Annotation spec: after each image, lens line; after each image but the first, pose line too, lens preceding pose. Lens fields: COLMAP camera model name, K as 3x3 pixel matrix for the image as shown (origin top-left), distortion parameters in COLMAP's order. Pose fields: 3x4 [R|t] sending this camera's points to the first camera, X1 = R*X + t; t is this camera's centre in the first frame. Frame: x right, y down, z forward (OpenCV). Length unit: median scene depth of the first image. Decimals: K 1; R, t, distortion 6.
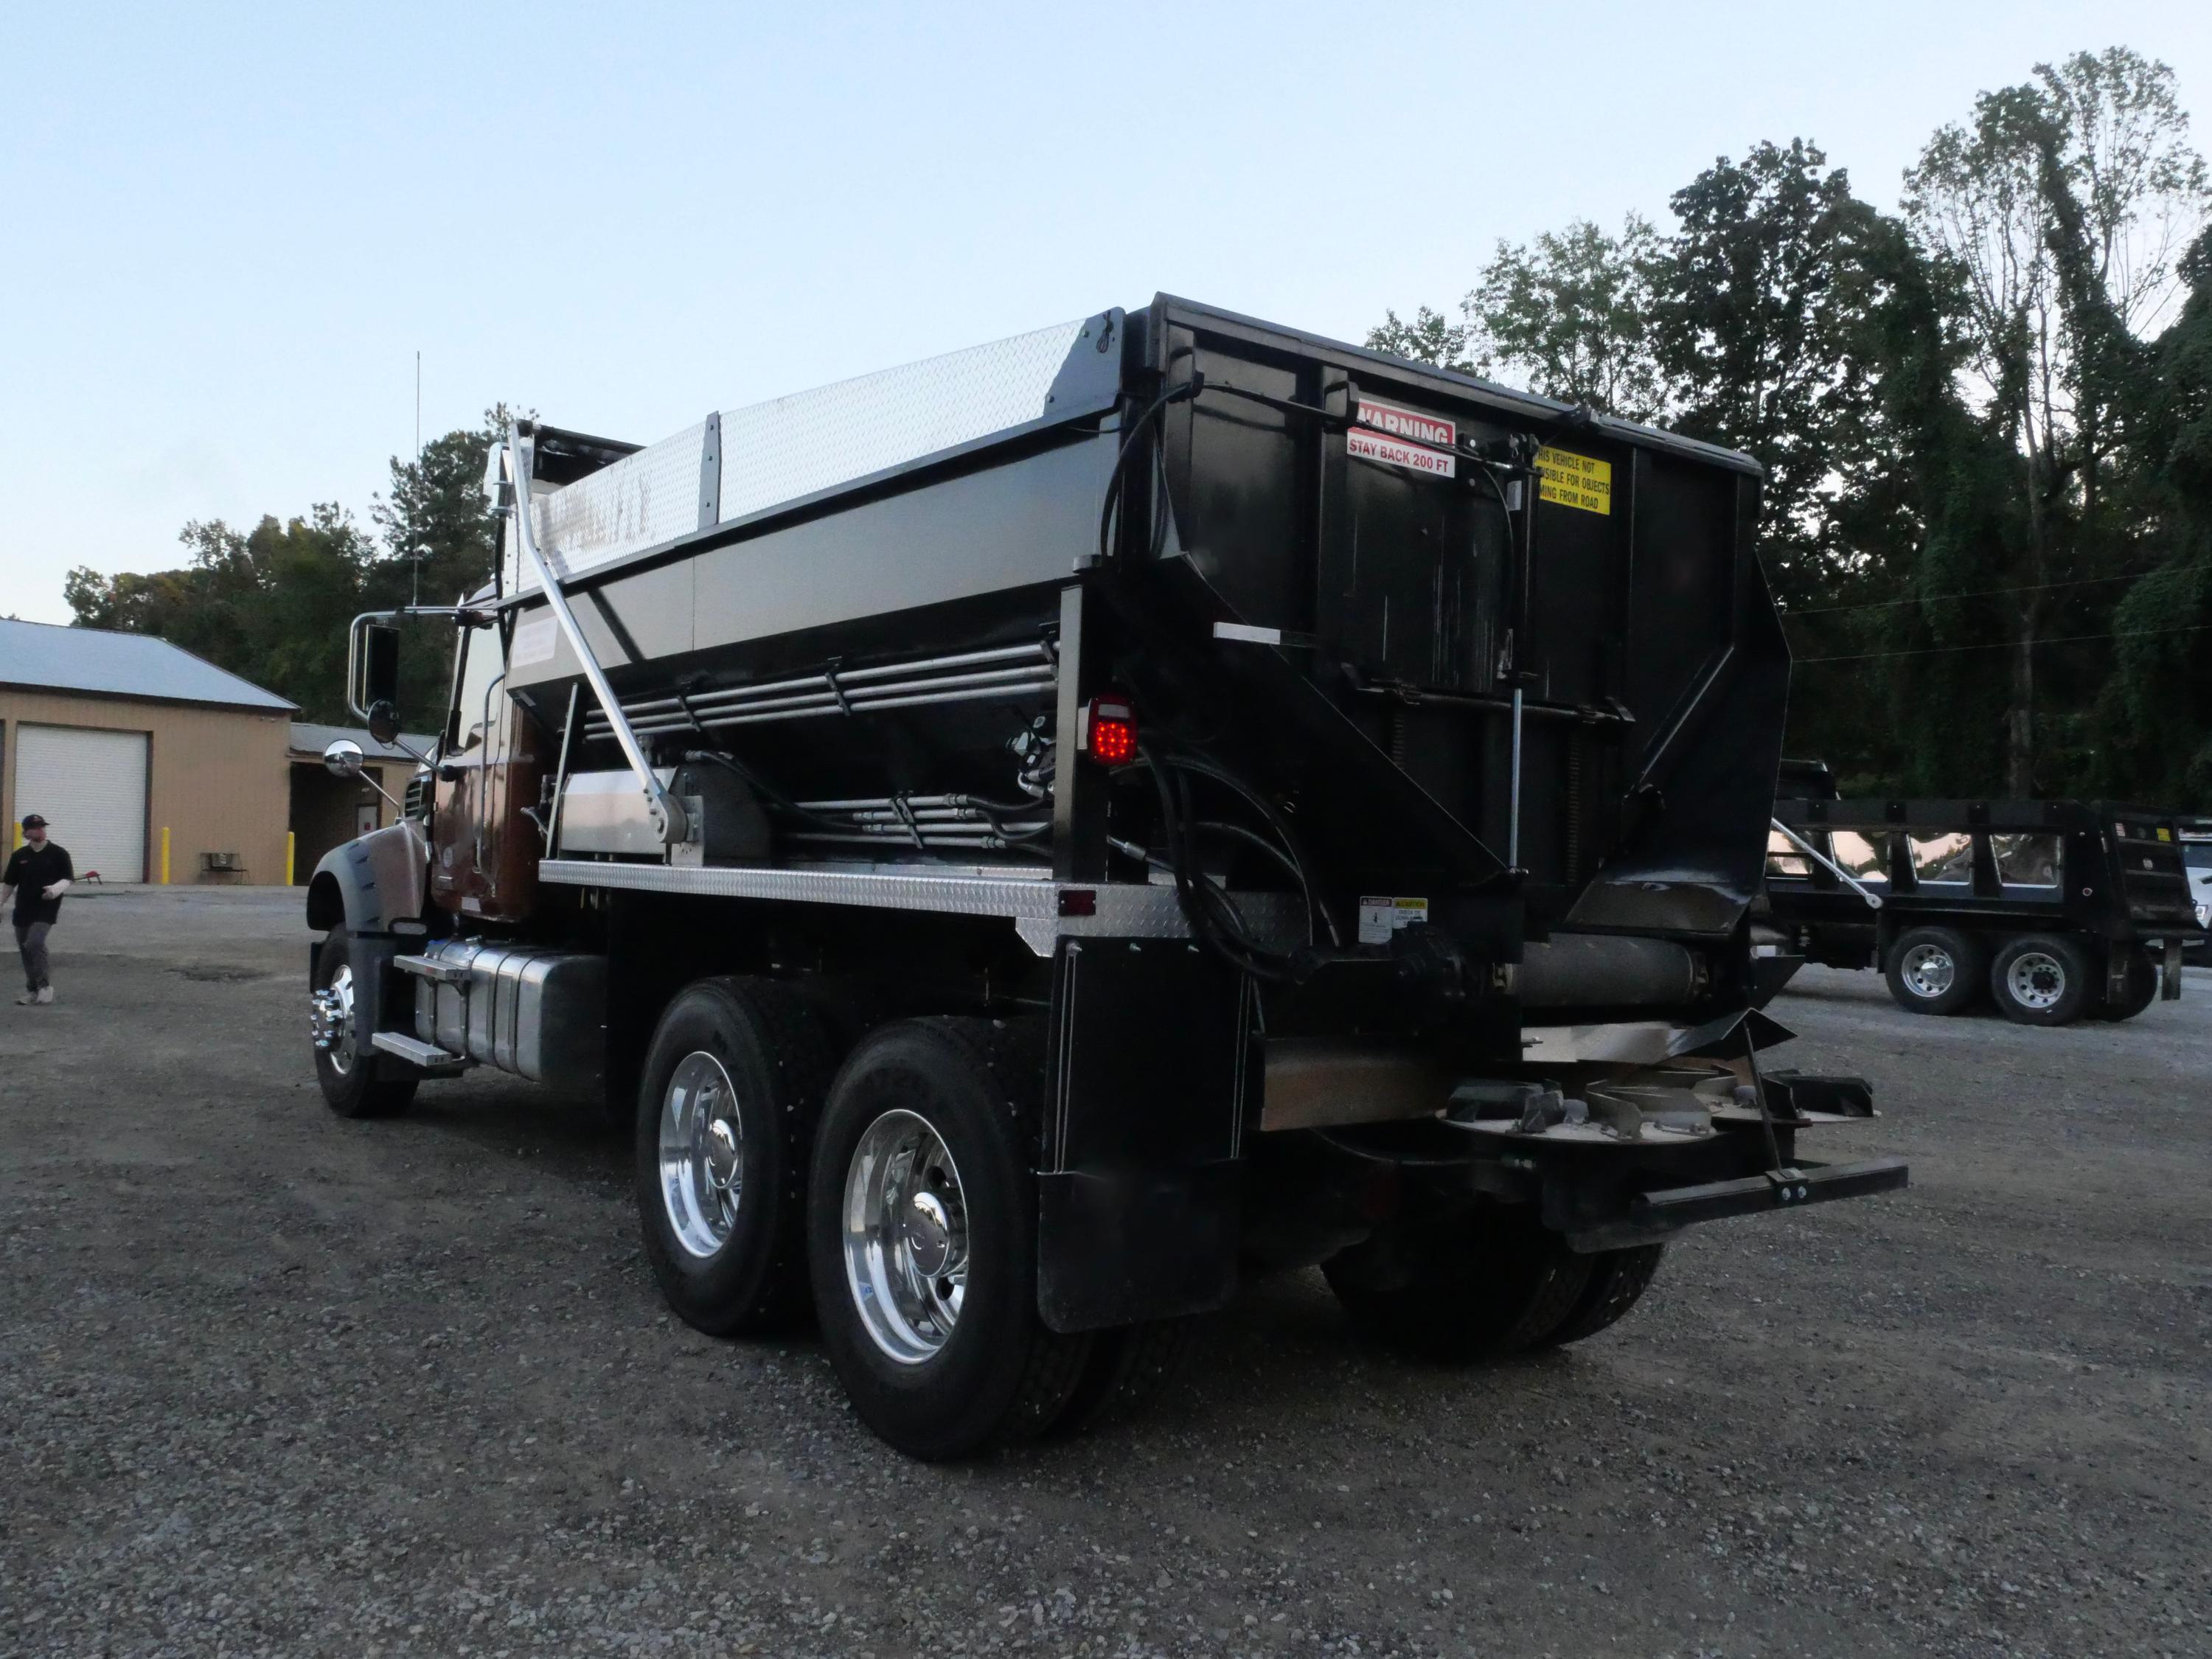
lens RADIAL K [[1778.6, 0, 1106.0], [0, 1778.6, 829.5], [0, 0, 1]] dist [-0.030746, 0.004488]
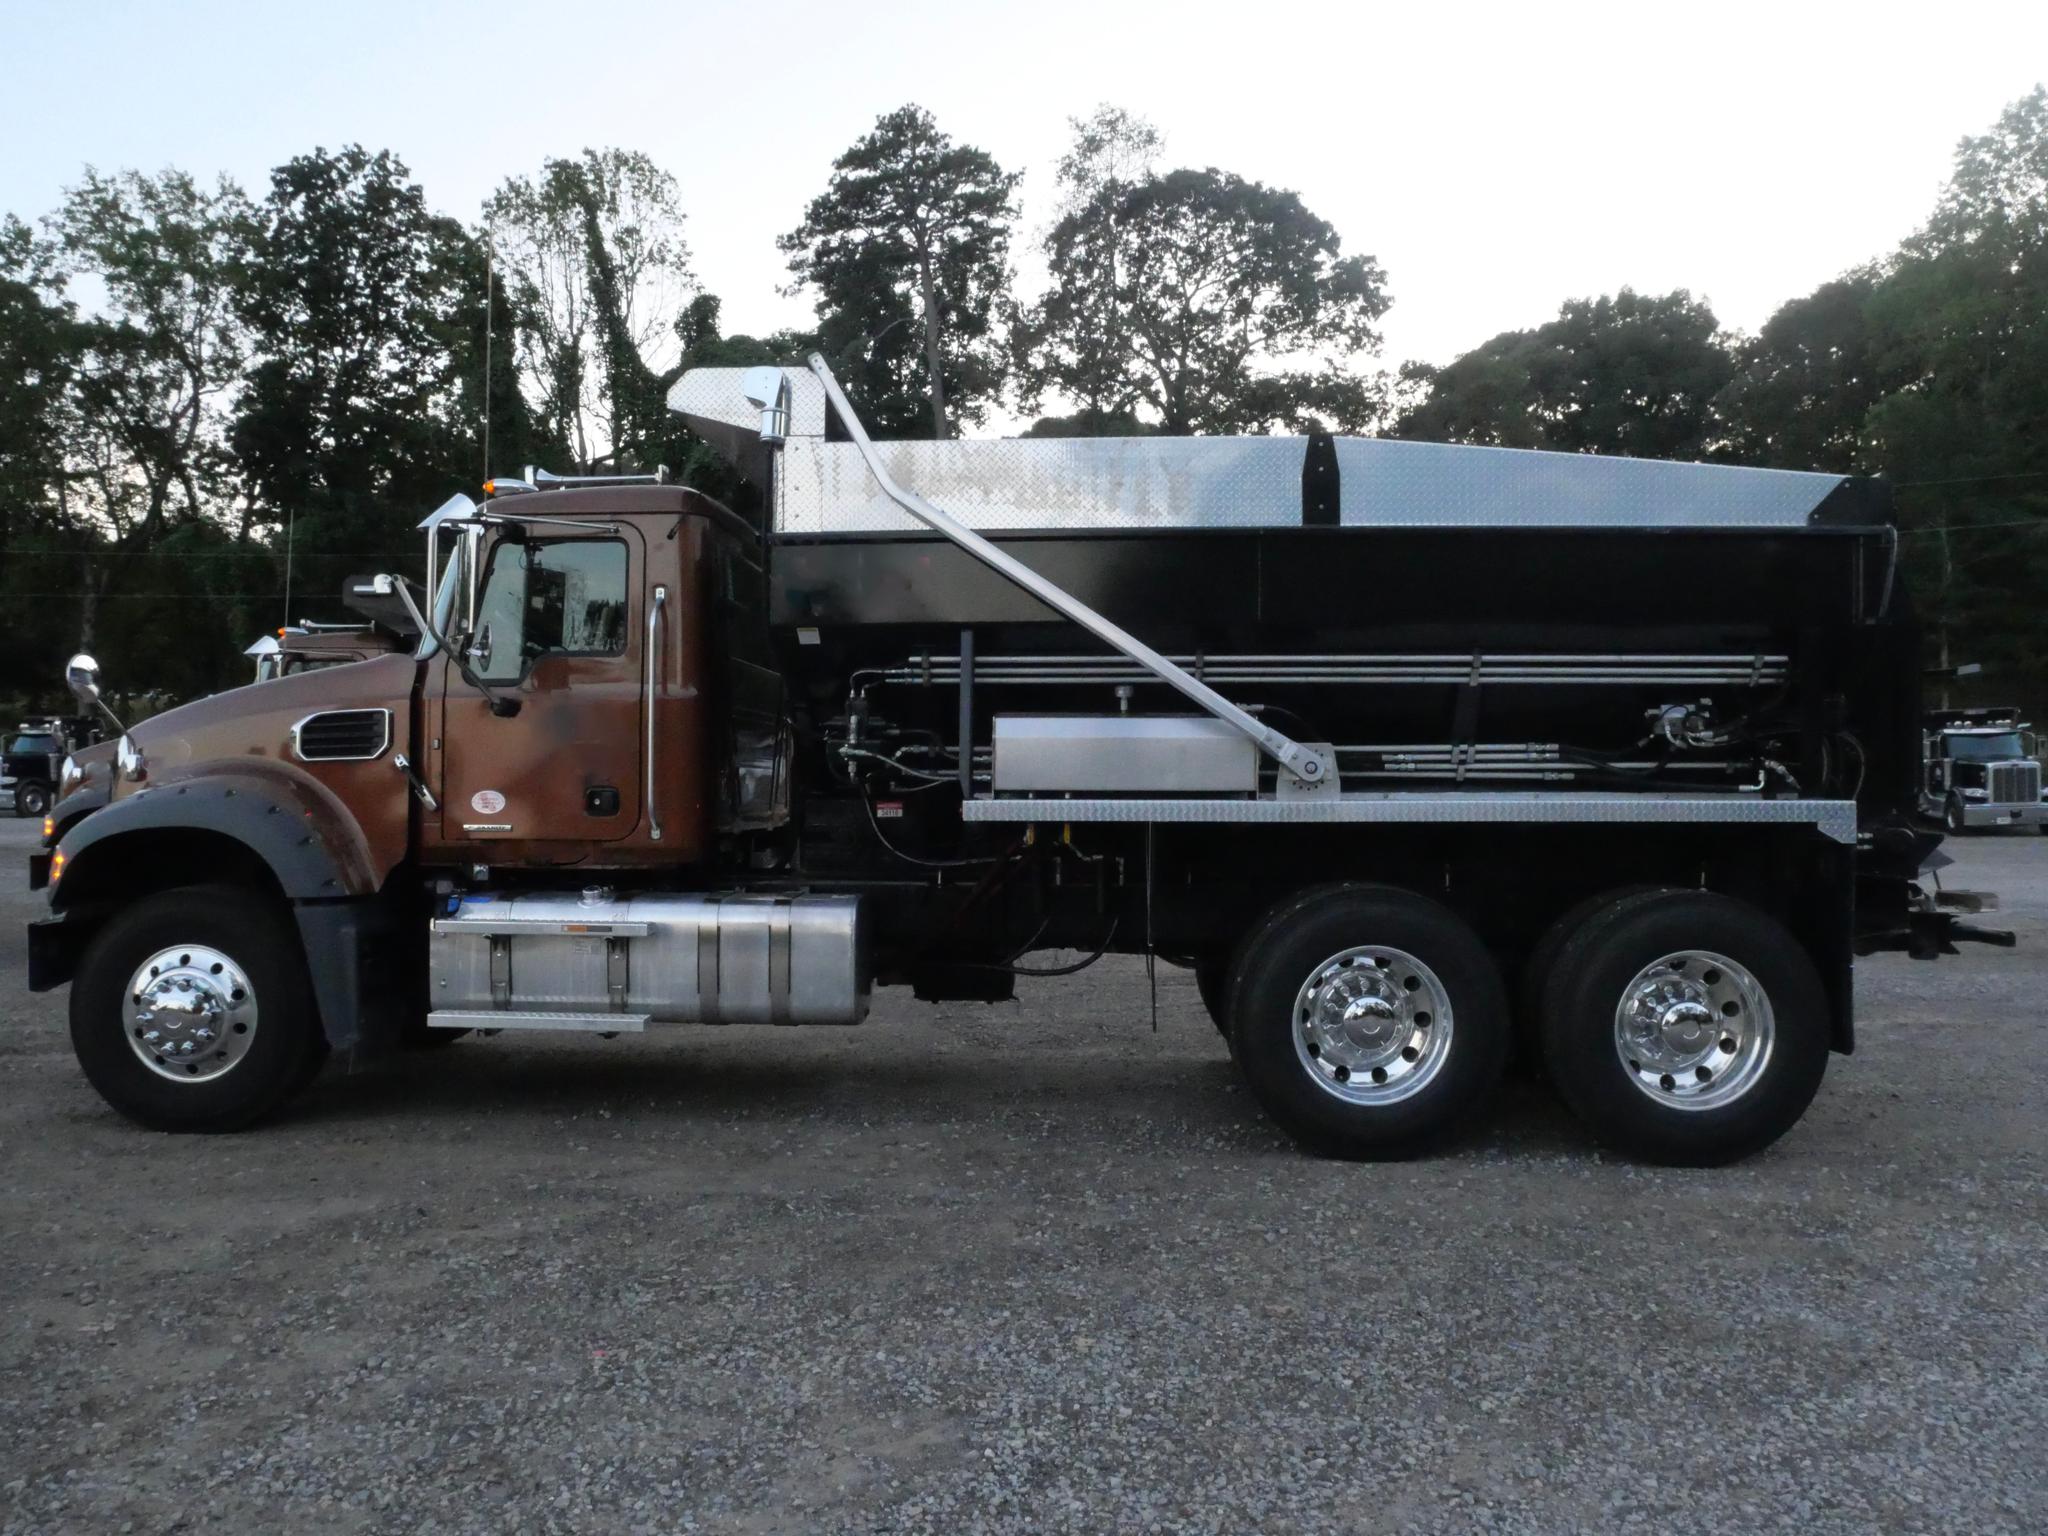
lens RADIAL K [[1498.5, 0, 1024.0], [0, 1498.5, 768.0], [0, 0, 1]] dist [-0.062451, 0.018346]
pose [[0.636595, -0.020832, 0.770917, -0.844814], [0.002975, 0.999694, 0.024557, -0.020086], [-0.771192, -0.013340, 0.636462, 0.360316]]
